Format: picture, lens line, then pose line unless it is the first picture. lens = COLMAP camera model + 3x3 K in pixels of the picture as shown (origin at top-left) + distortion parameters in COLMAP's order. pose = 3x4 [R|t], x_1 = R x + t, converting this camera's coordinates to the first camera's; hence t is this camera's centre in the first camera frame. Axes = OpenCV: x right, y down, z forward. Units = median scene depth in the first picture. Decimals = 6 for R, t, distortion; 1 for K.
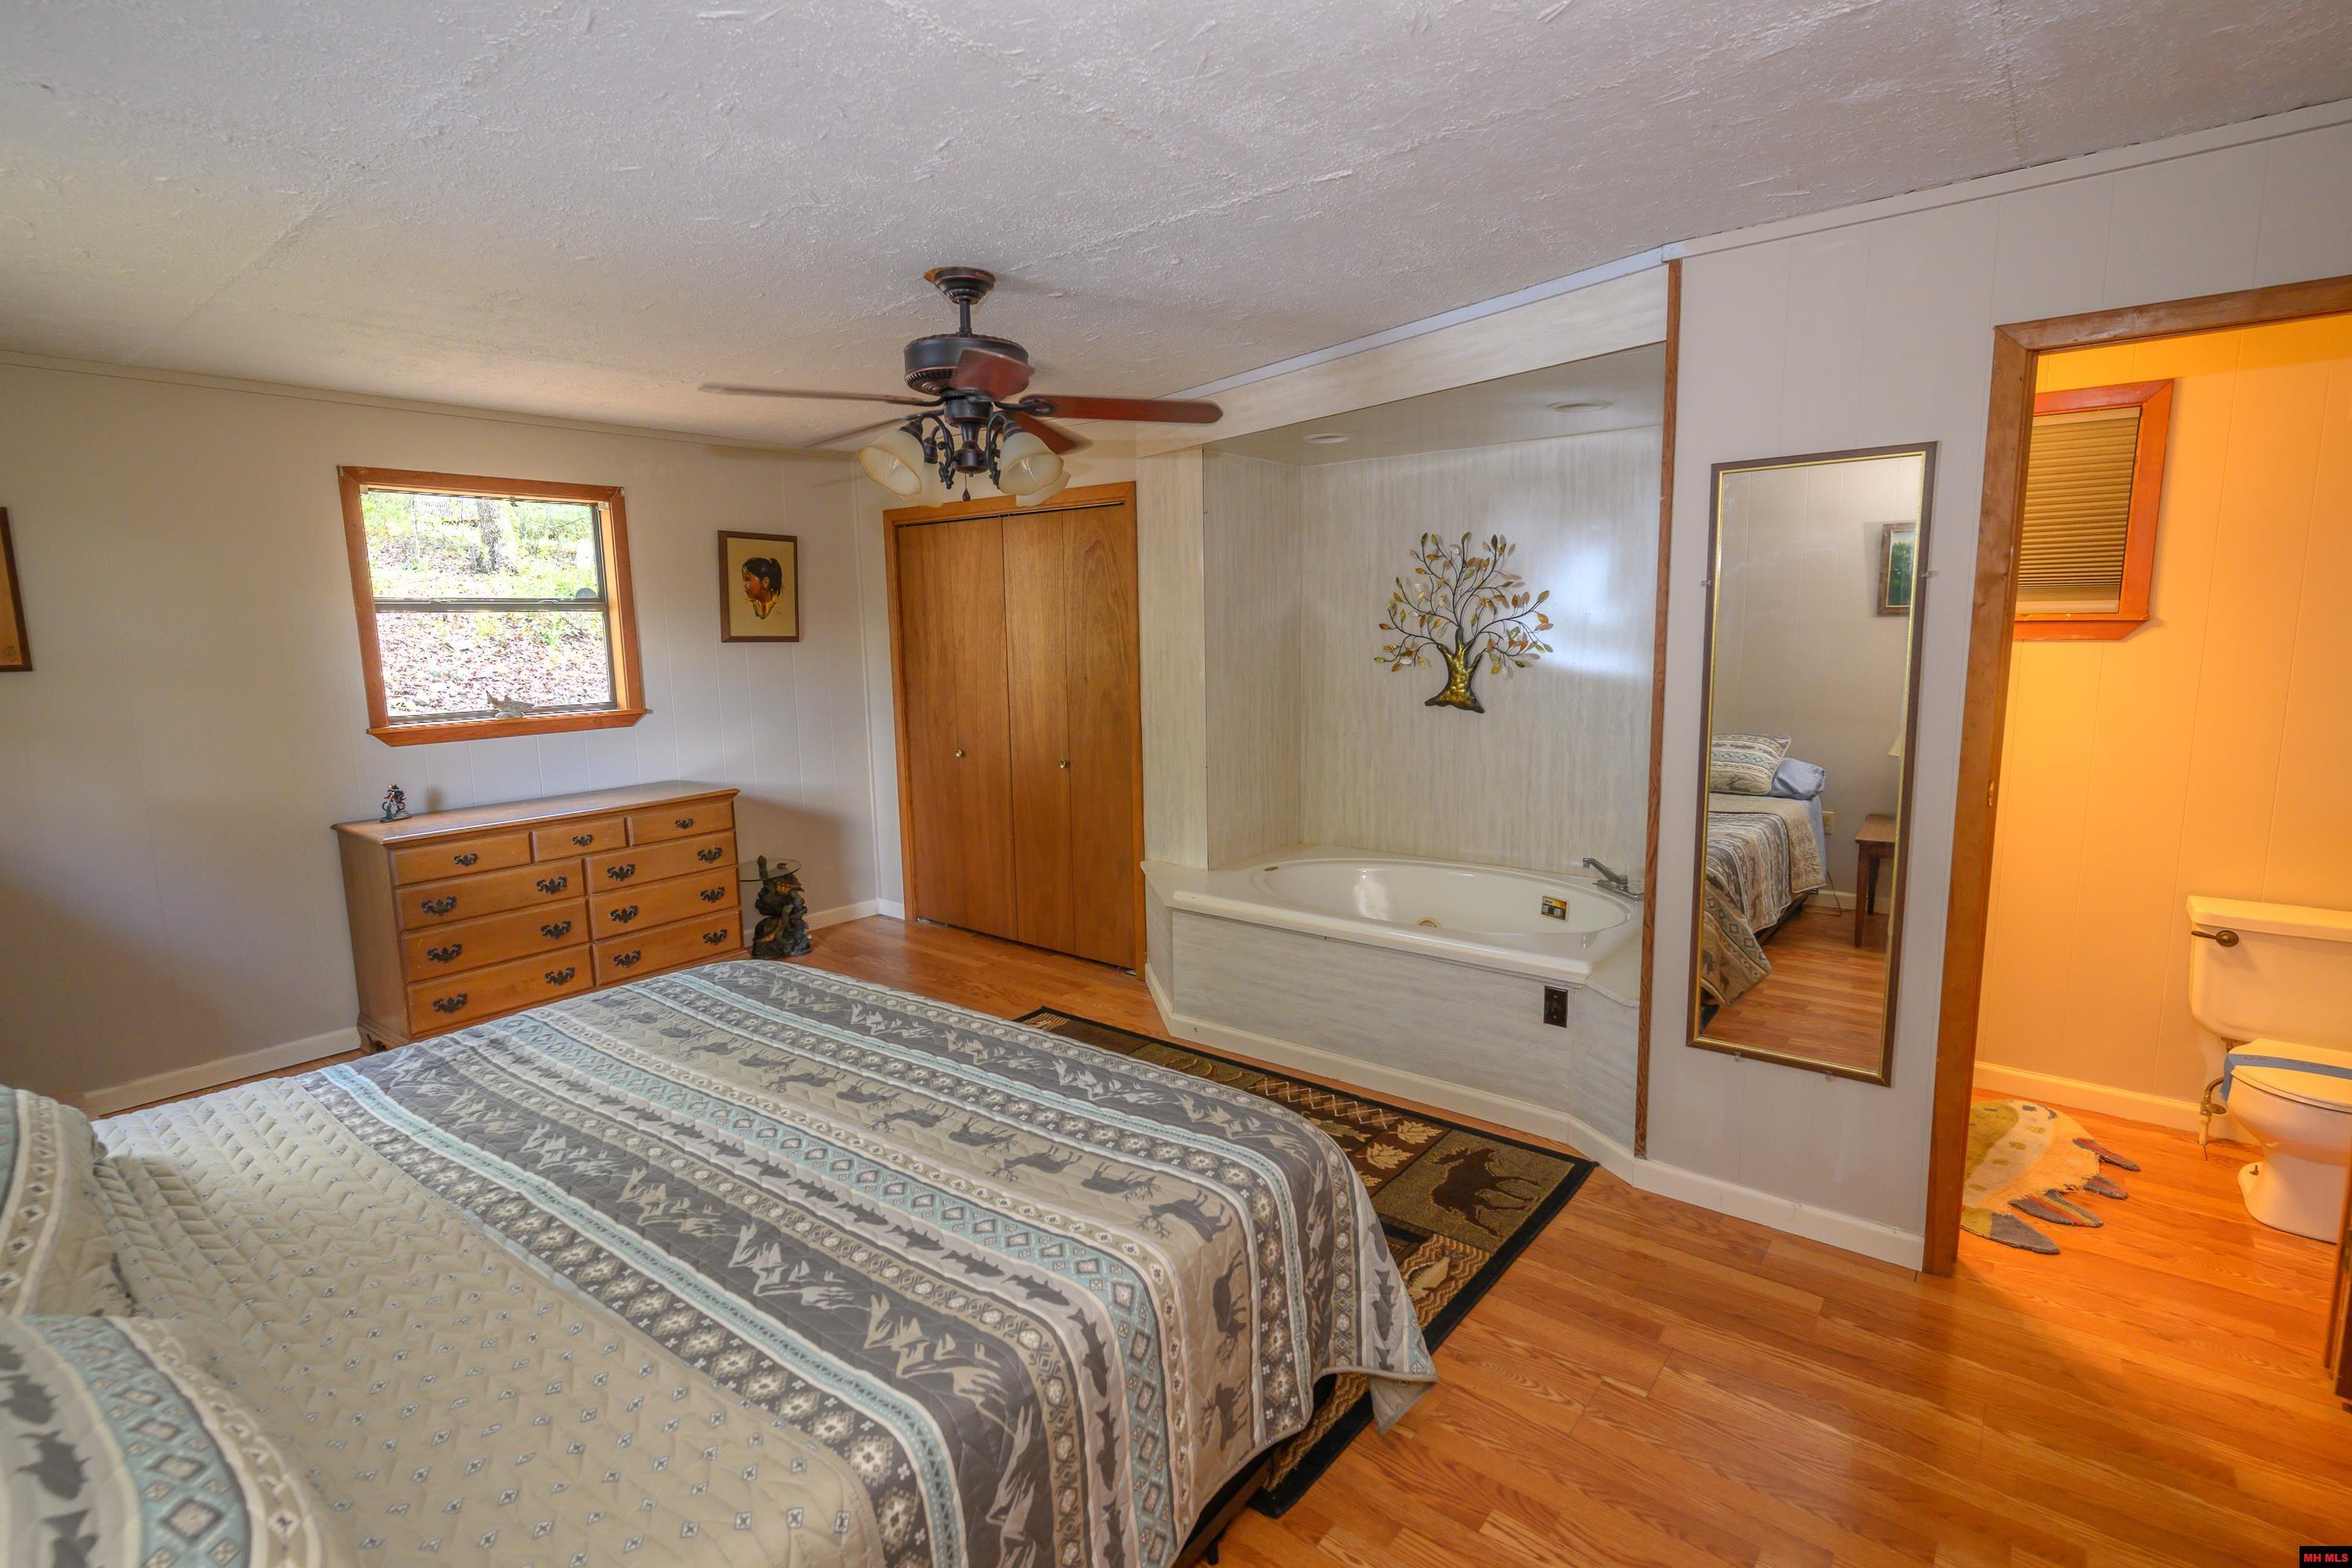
lens RADIAL K [[1120.7, 0, 1185.5], [0, 1120.7, 787.6], [0, 0, 1]] dist [-0.001086, 0.000009]
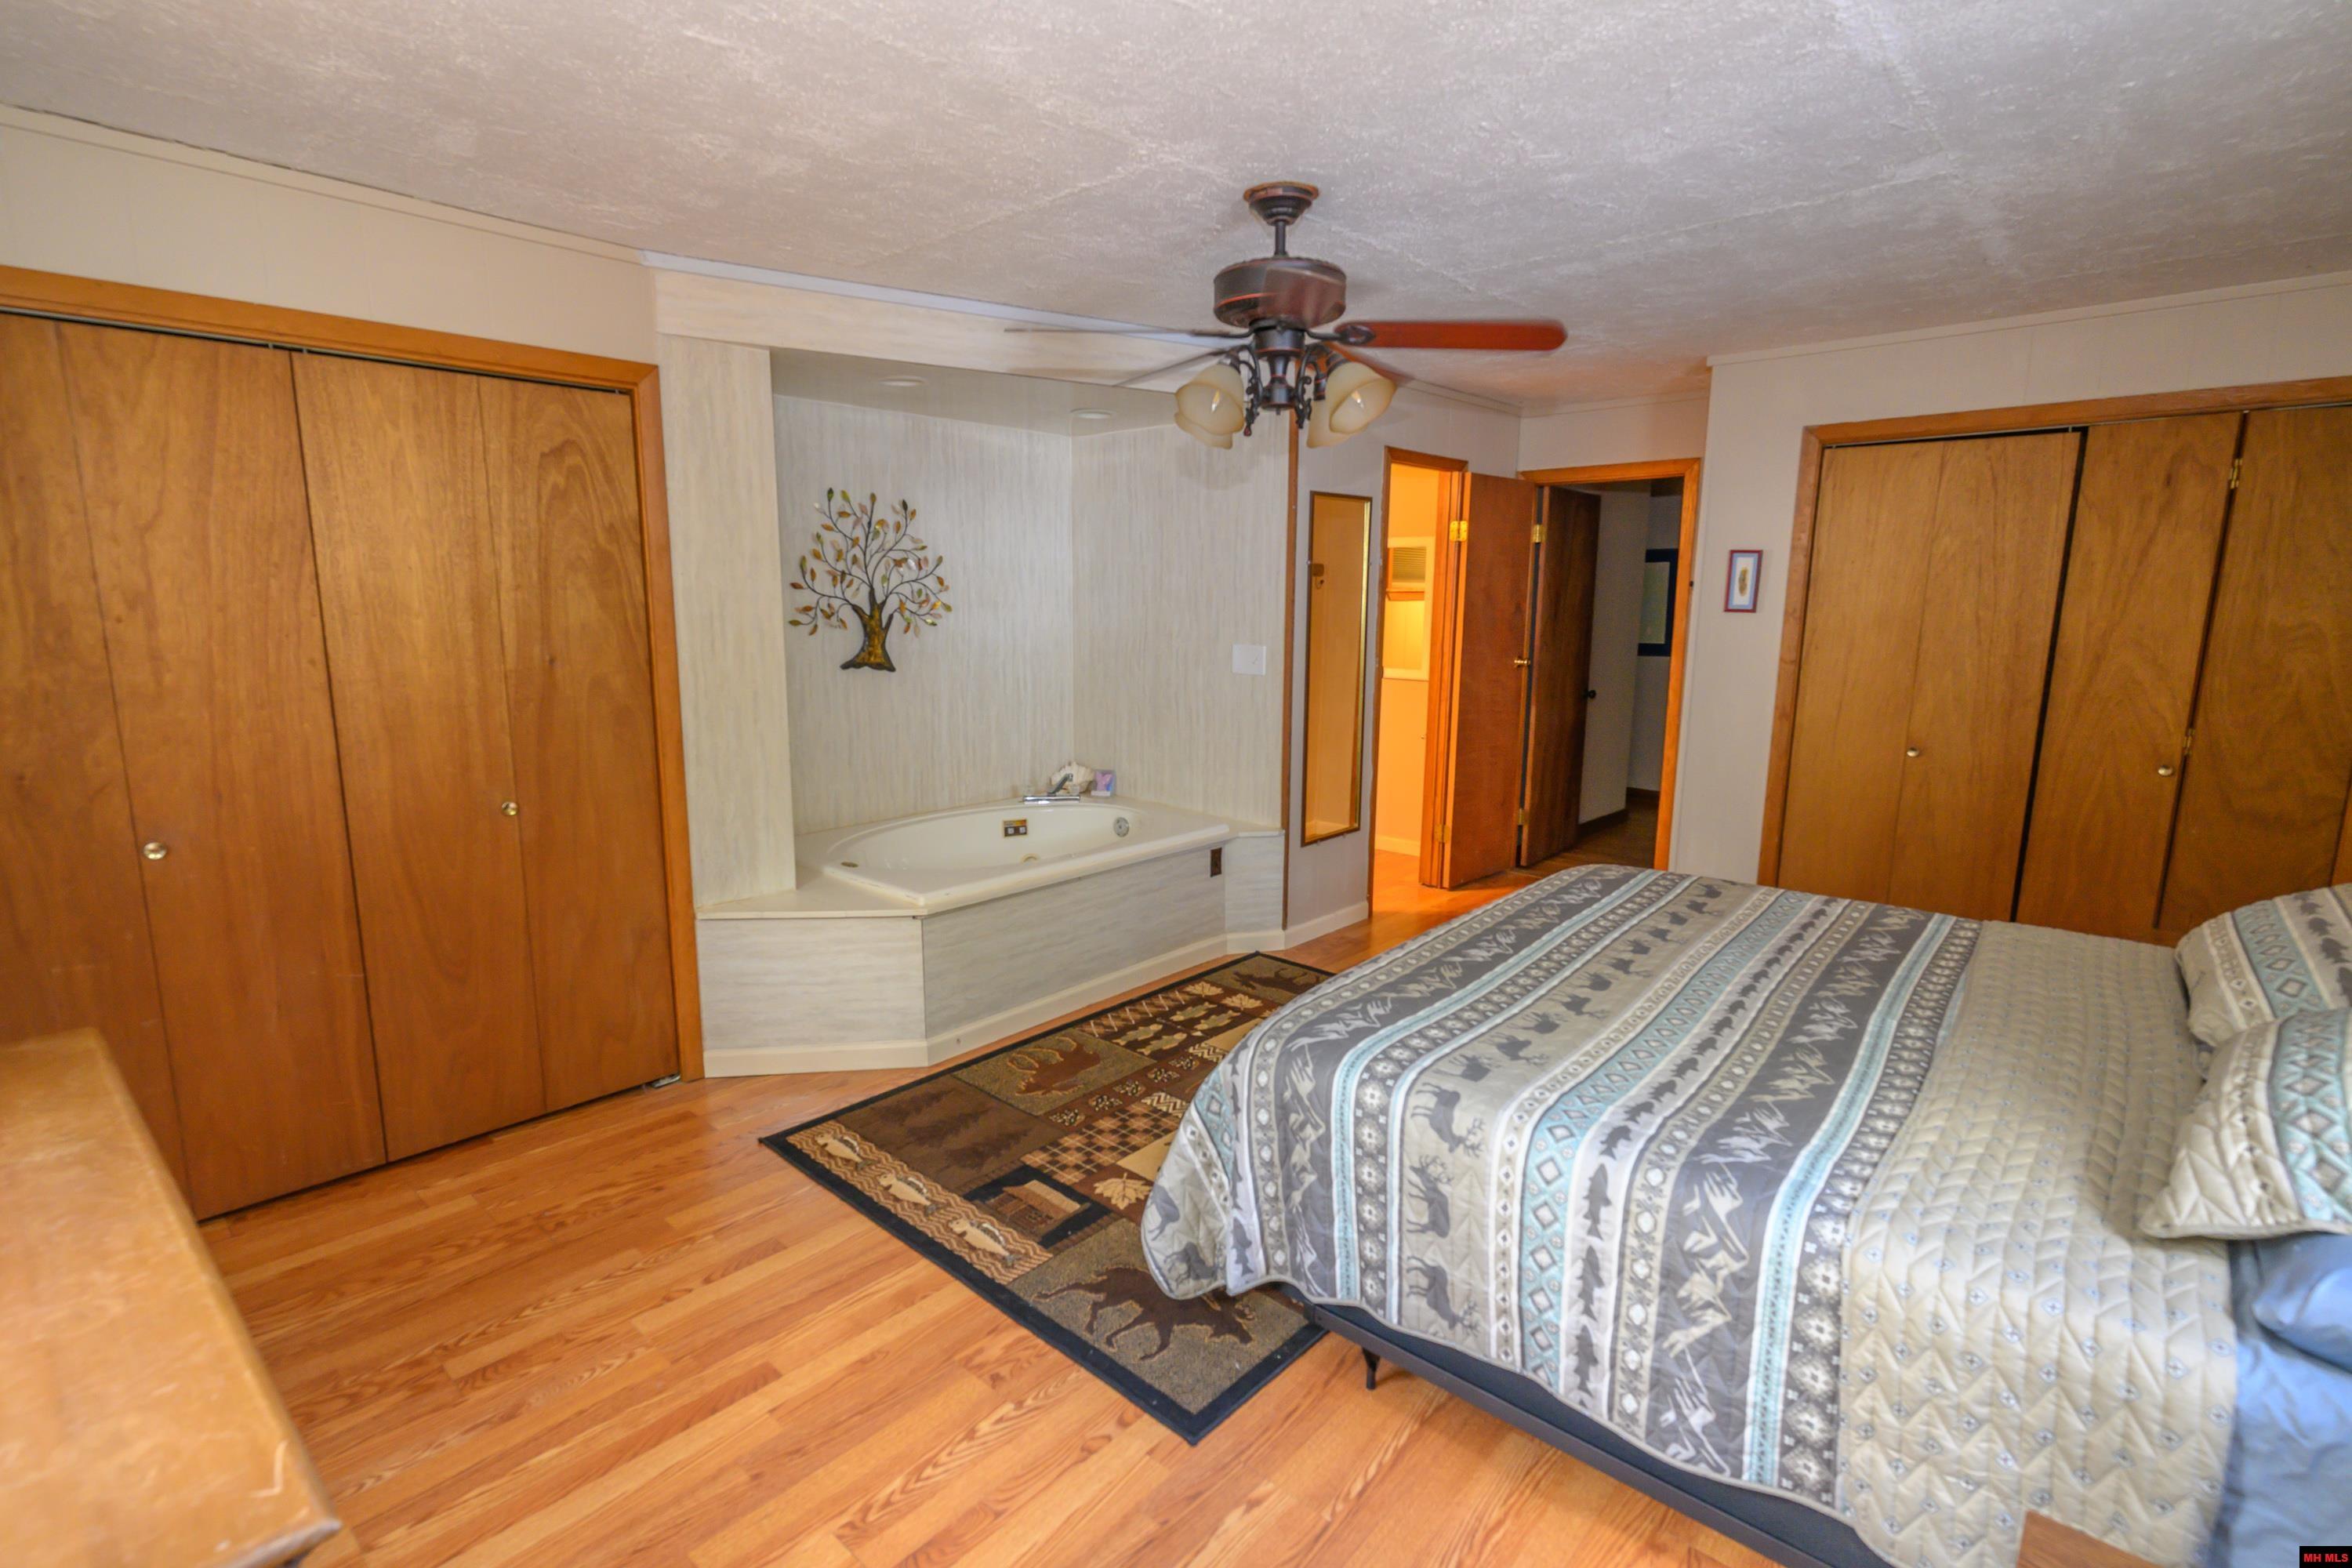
lens RADIAL K [[1115.6, 0, 1161.9], [0, 1115.6, 786.7], [0, 0, 1]] dist [-0.002800, 0.001101]
pose [[0.068417, -0.159056, 0.984896, -0.813186], [0.138974, 0.979104, 0.148466, -0.088060], [-0.987930, 0.126717, 0.089092, 0.737413]]
